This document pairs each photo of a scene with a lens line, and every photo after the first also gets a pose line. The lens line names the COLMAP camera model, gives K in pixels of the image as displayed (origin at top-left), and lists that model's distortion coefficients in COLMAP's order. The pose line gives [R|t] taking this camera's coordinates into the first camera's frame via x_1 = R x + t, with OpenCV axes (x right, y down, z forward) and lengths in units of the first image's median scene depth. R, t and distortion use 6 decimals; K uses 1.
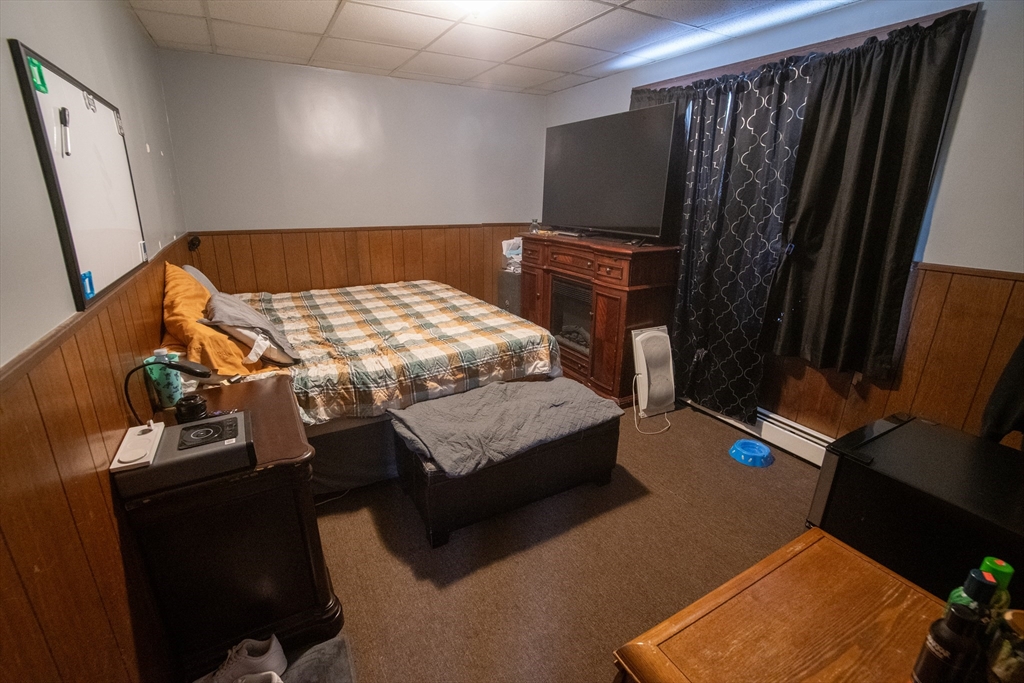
lens RADIAL K [[453.6, 0, 507.1], [0, 453.6, 338.2], [0, 0, 1]] dist [-0.026783, 0.000276]
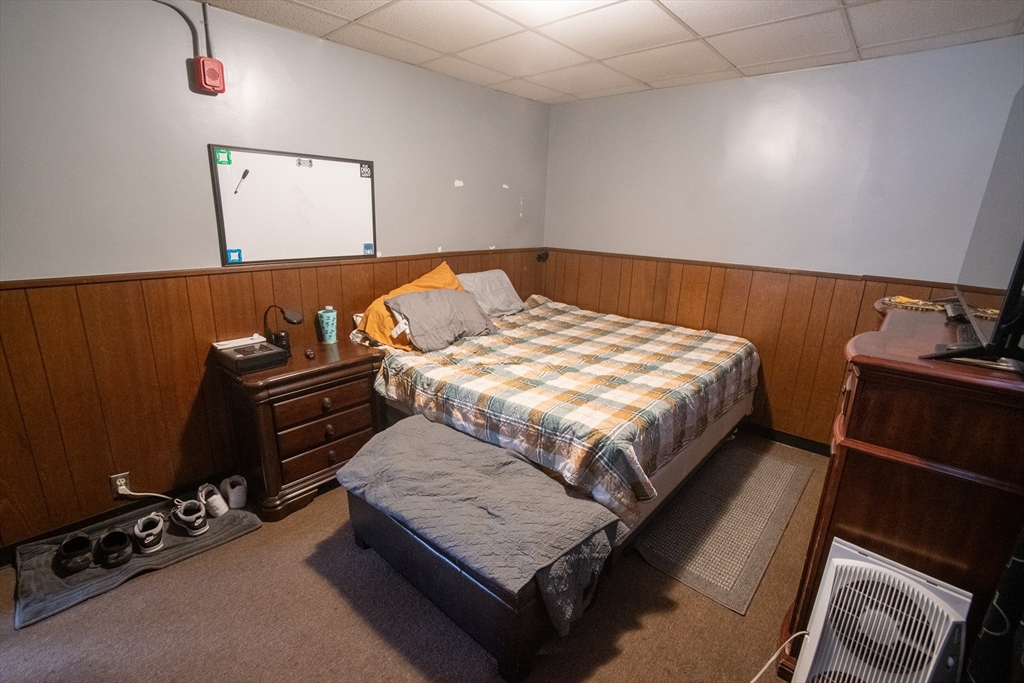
lens RADIAL K [[453.6, 0, 508.7], [0, 453.6, 336.3], [0, 0, 1]] dist [-0.026783, 0.000276]
pose [[0.324616, 0.243150, -0.914058, 0.631430], [-0.306718, 0.941231, 0.141452, -0.198116], [0.894734, 0.234440, 0.380117, 0.632457]]
